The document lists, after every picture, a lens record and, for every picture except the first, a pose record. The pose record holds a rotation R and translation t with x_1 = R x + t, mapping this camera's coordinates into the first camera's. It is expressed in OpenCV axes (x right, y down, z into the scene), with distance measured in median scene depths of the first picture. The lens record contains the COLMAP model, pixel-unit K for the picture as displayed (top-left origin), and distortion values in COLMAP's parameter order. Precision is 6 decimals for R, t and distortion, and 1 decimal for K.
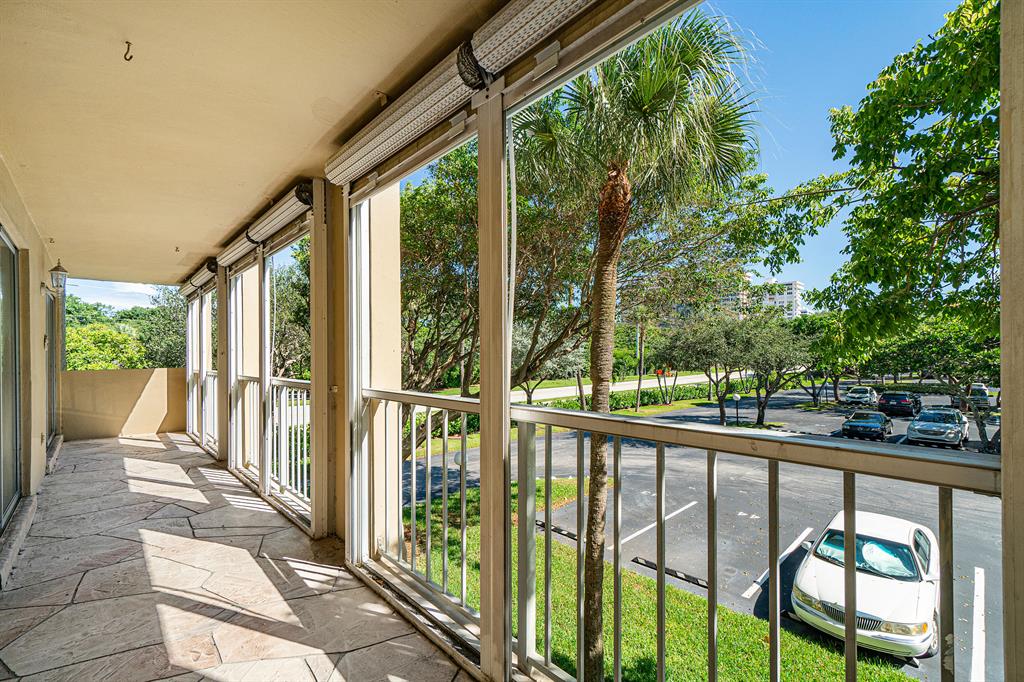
lens RADIAL K [[457.0, 0, 513.1], [0, 457.0, 351.5], [0, 0, 1]] dist [0.002660, 0.000351]
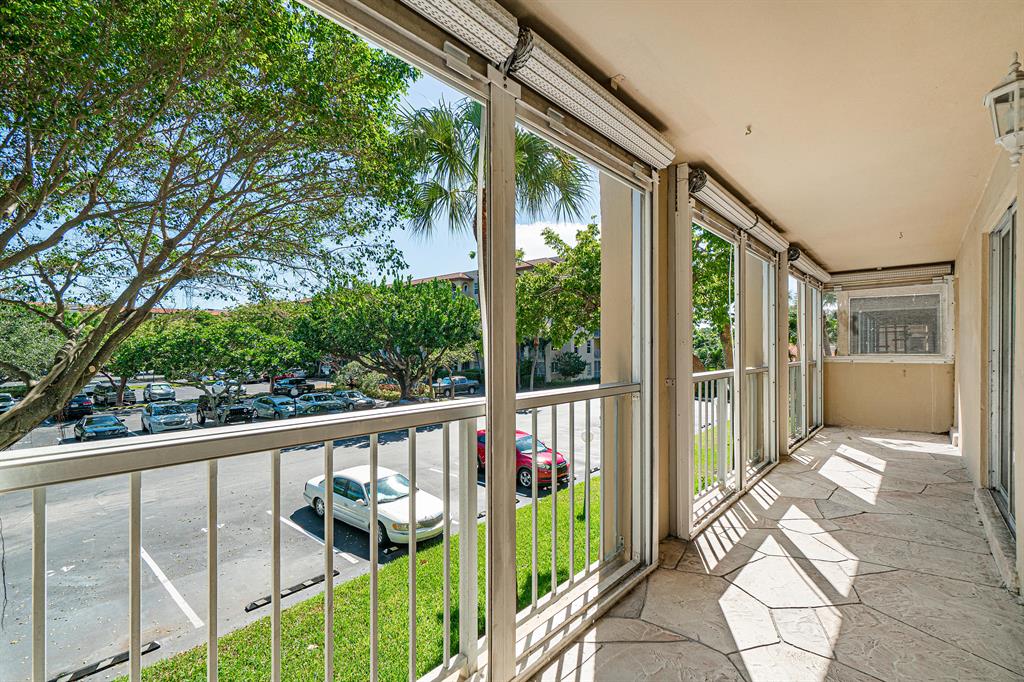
lens RADIAL K [[457.0, 0, 513.1], [0, 457.0, 351.5], [0, 0, 1]] dist [0.002660, 0.000351]
pose [[-0.104624, -0.003356, 0.994506, -1.413249], [0.000869, 0.999994, 0.003466, 0.016336], [-0.994511, 0.001227, -0.104620, 1.538213]]
